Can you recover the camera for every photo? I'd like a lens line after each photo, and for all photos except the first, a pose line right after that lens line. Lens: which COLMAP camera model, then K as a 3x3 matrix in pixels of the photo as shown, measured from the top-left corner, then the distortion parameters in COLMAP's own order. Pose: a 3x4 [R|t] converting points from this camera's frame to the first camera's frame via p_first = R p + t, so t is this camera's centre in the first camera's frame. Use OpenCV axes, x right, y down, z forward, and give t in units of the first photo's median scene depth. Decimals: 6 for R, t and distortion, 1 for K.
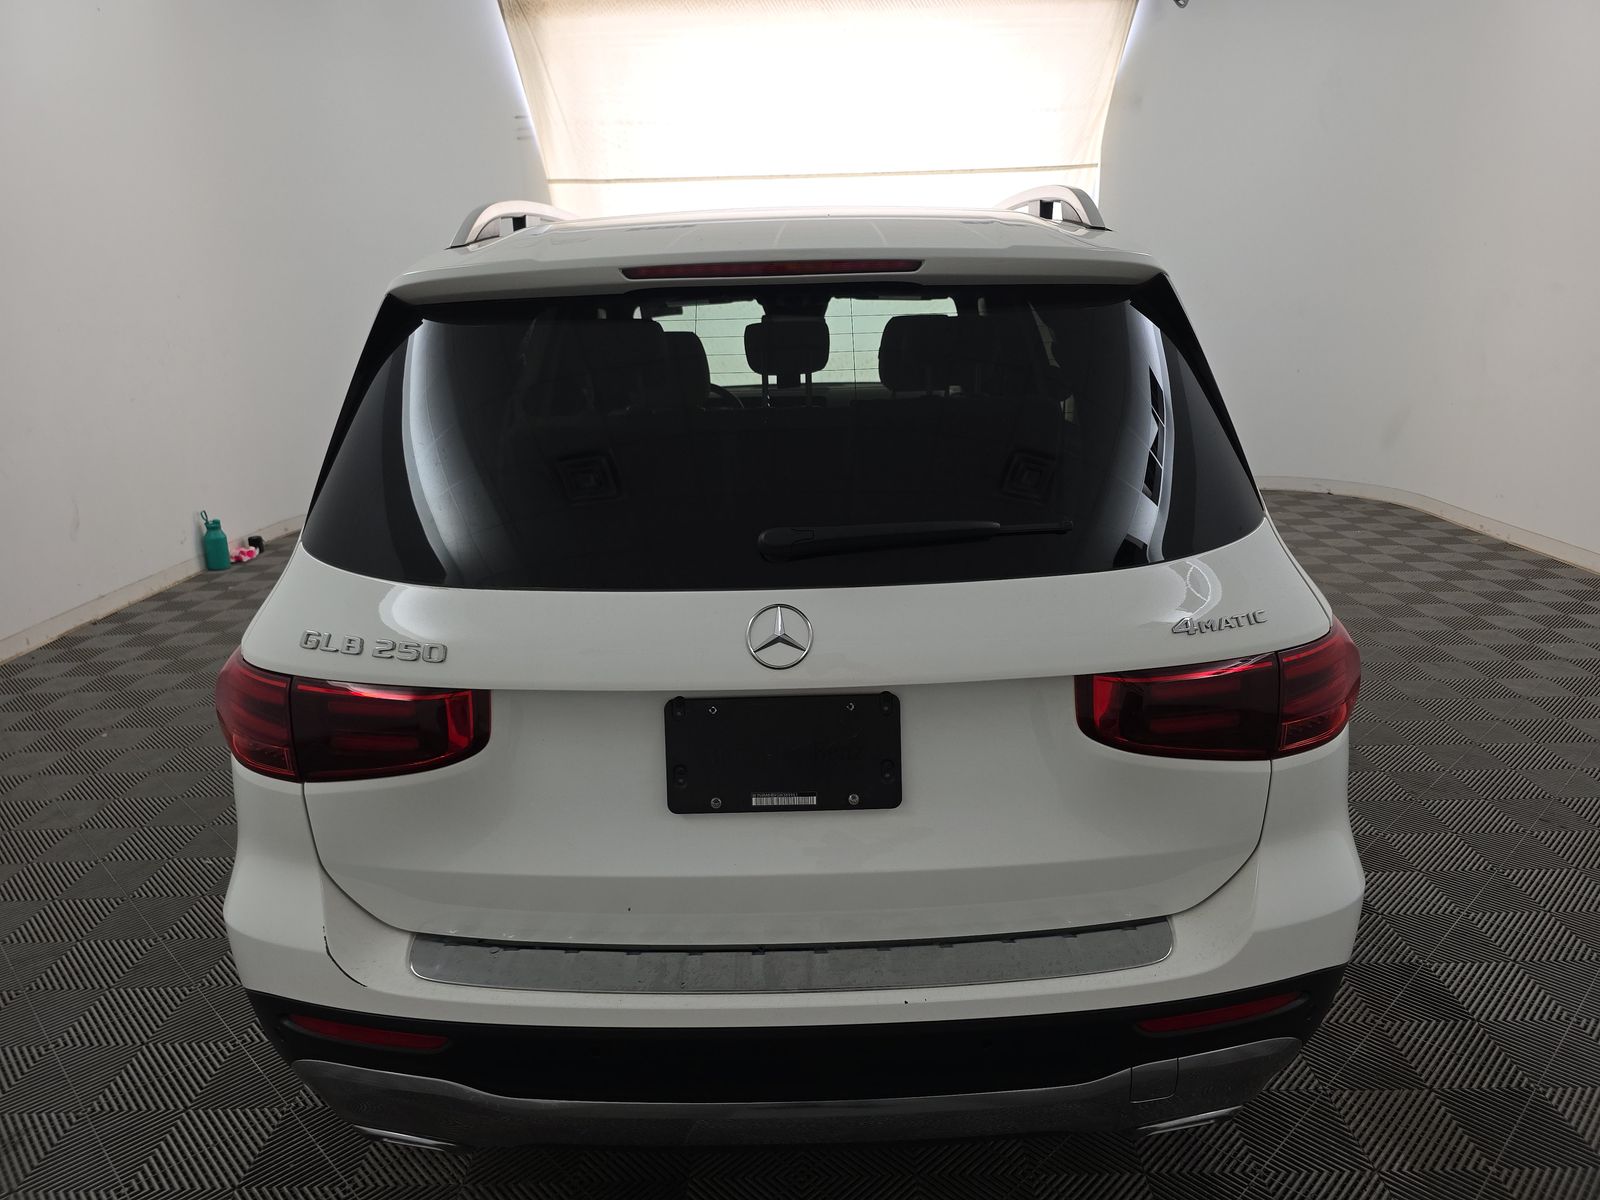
lens RADIAL K [[1101.4, 0, 800.0], [0, 1101.4, 600.0], [0, 0, 1]] dist [0.011874, -0.002712]
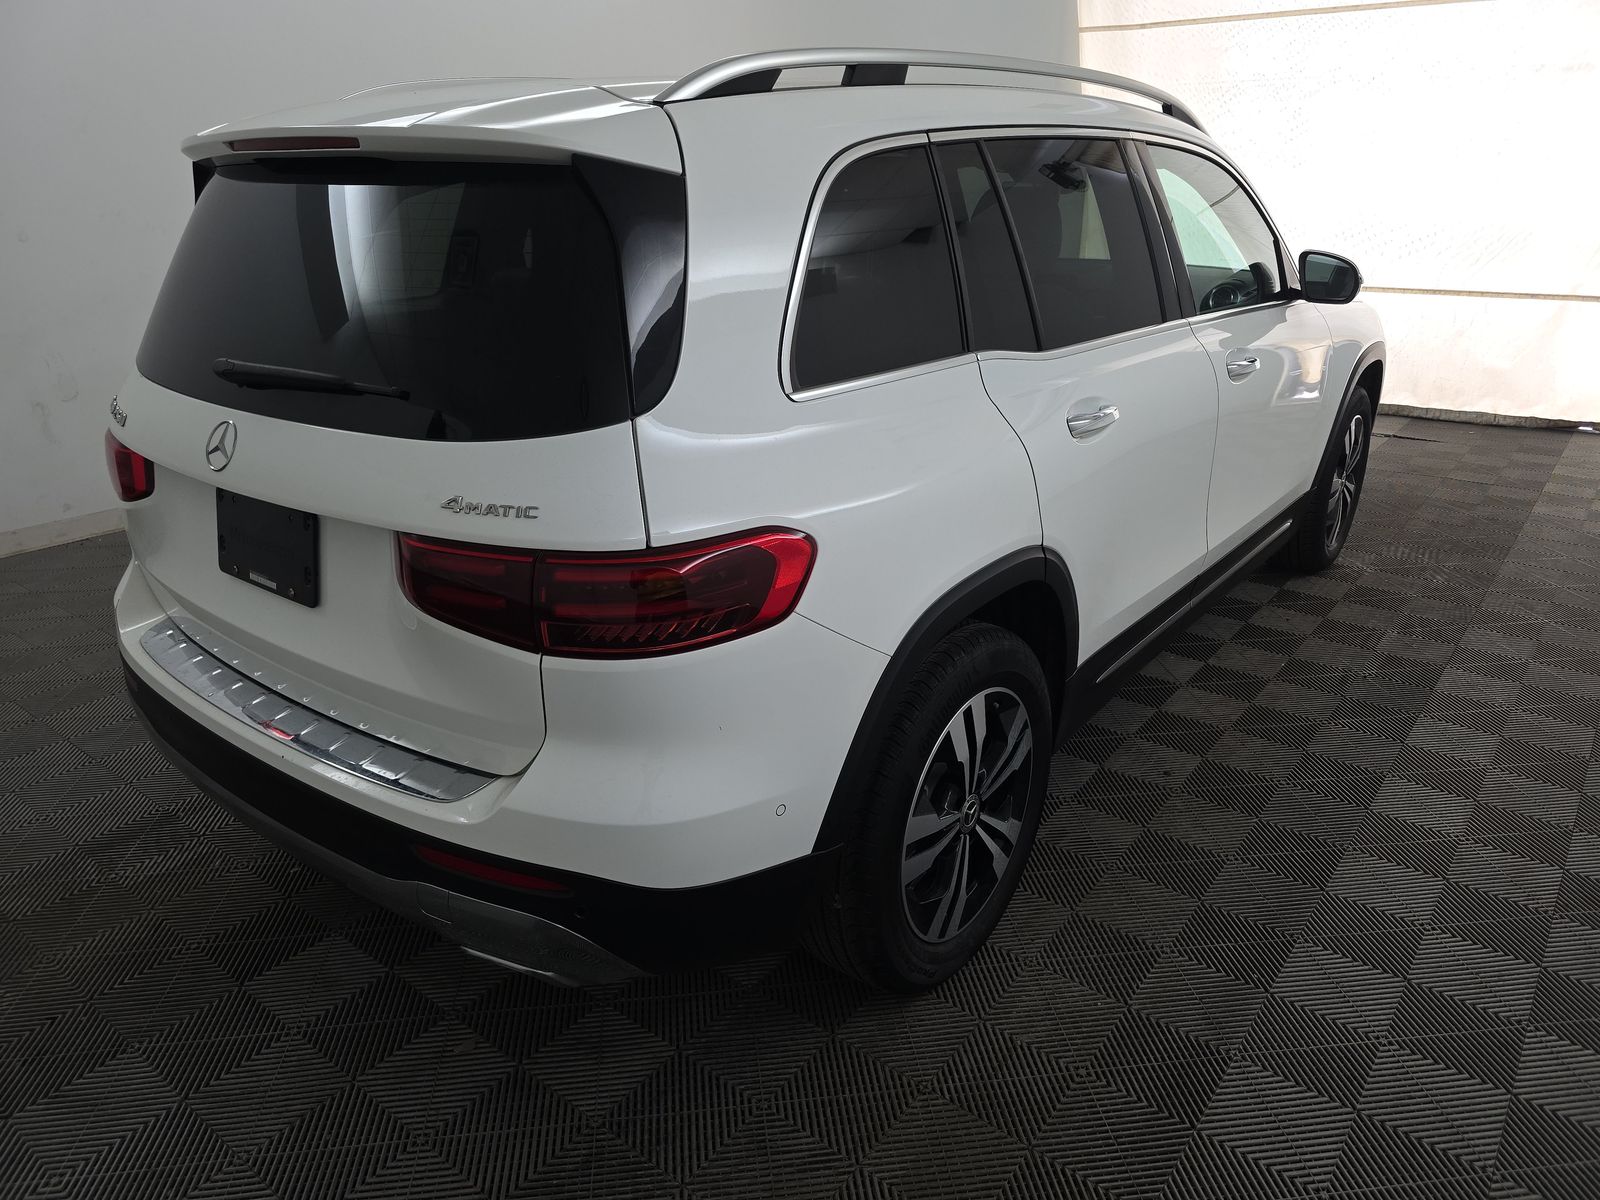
lens RADIAL K [[1101.4, 0, 800.0], [0, 1101.4, 600.0], [0, 0, 1]] dist [0.011874, -0.002712]
pose [[0.791566, 0.241918, -0.561159, 1.195995], [-0.173979, 0.969515, 0.172548, -0.123193], [0.585794, -0.038954, 0.809523, 0.329565]]
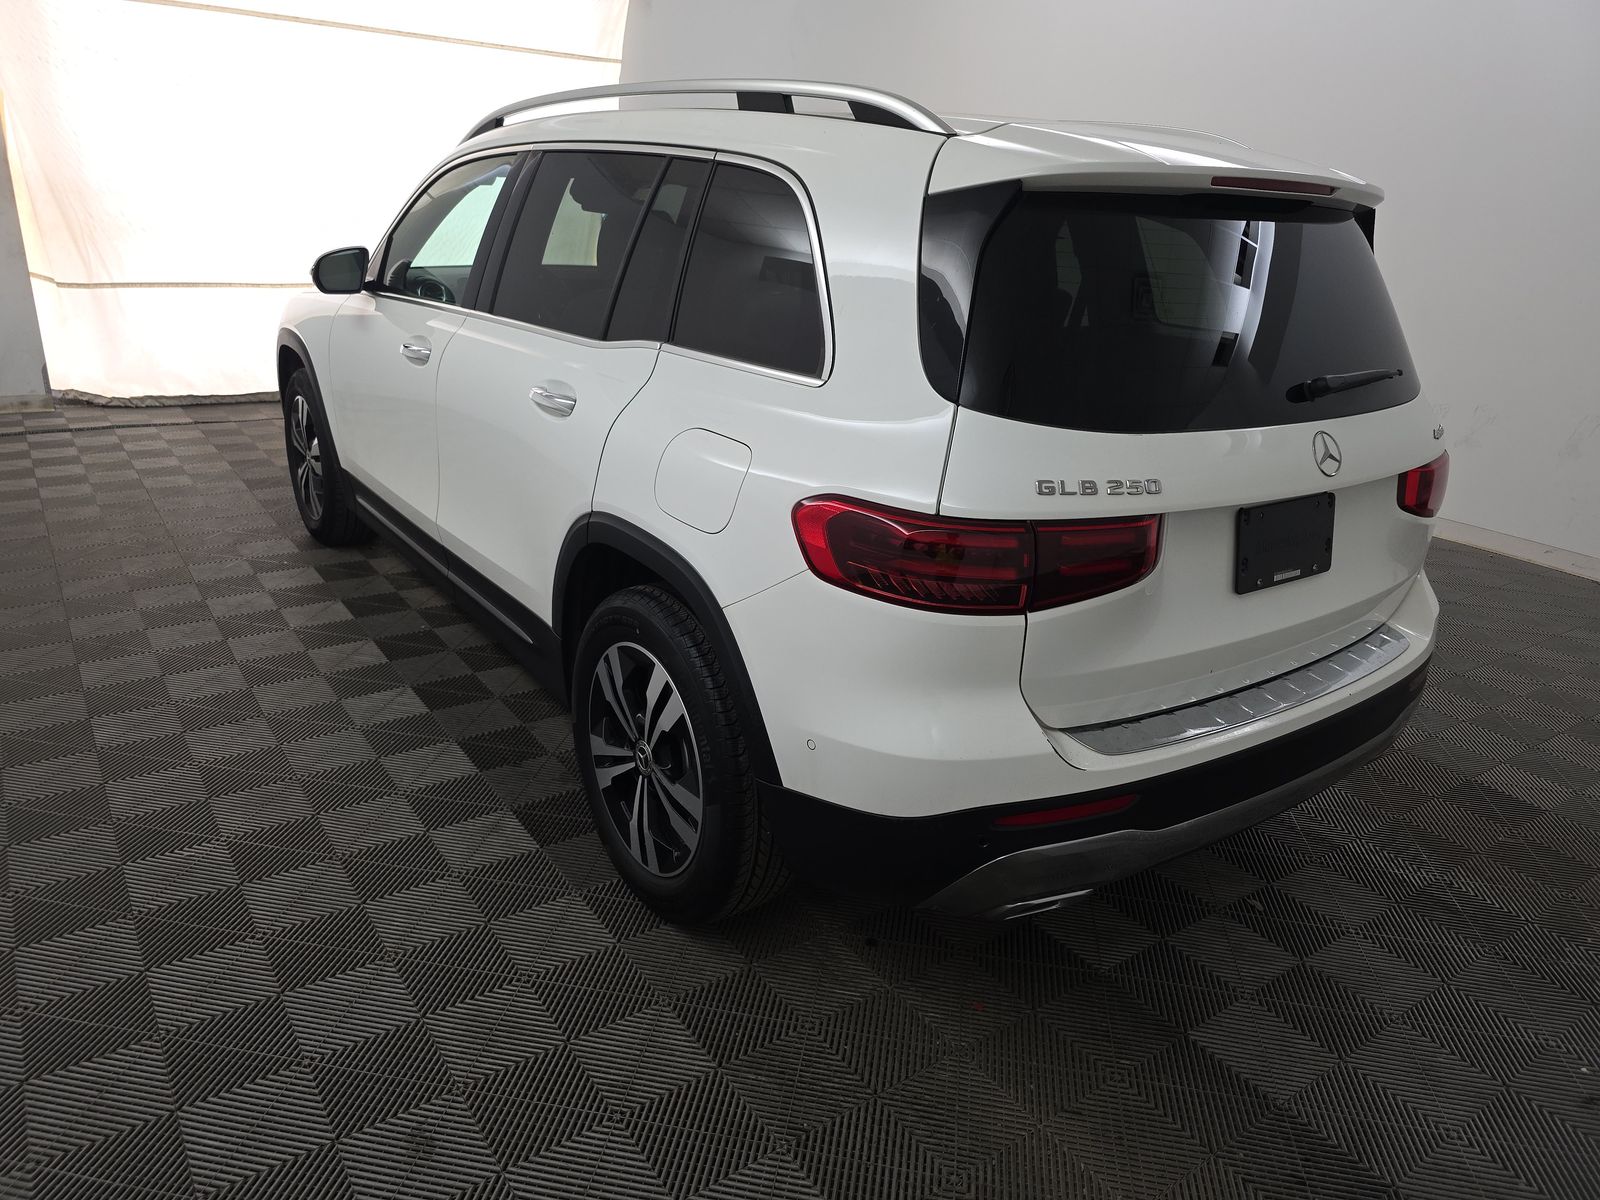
lens RADIAL K [[1101.4, 0, 800.0], [0, 1101.4, 600.0], [0, 0, 1]] dist [0.011874, -0.002712]
pose [[0.807462, -0.132600, 0.574823, -1.336674], [0.080950, 0.990098, 0.114683, 0.000832], [-0.584339, -0.046070, 0.810201, 0.214805]]
